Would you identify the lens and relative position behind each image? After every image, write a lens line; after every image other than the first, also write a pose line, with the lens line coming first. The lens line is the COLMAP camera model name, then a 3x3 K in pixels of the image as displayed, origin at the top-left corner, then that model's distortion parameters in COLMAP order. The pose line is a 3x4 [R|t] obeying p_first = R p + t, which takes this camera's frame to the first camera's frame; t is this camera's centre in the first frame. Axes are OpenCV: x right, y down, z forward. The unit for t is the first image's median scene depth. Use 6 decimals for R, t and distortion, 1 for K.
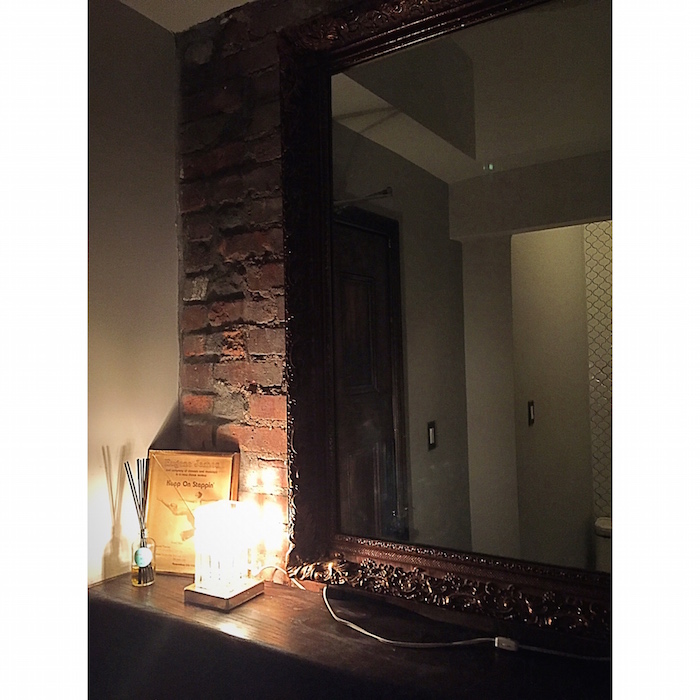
lens RADIAL K [[586.6, 0, 350.0], [0, 586.6, 350.0], [0, 0, 1]] dist [0.013997, -0.007659]
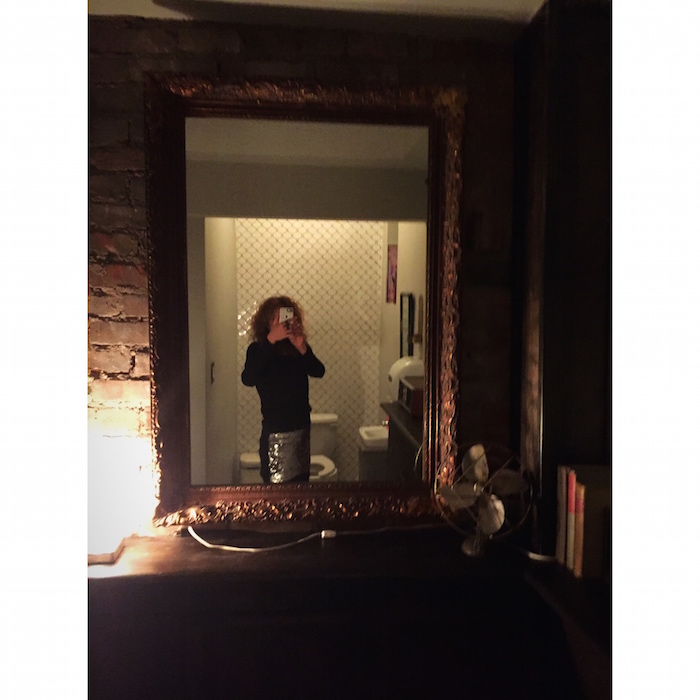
lens RADIAL K [[586.6, 0, 350.0], [0, 586.6, 350.0], [0, 0, 1]] dist [0.013997, -0.007659]
pose [[0.796734, -0.013236, 0.604185, -0.517105], [-0.037173, 0.996794, 0.070857, -0.089307], [-0.603185, -0.078913, 0.793688, -0.204551]]
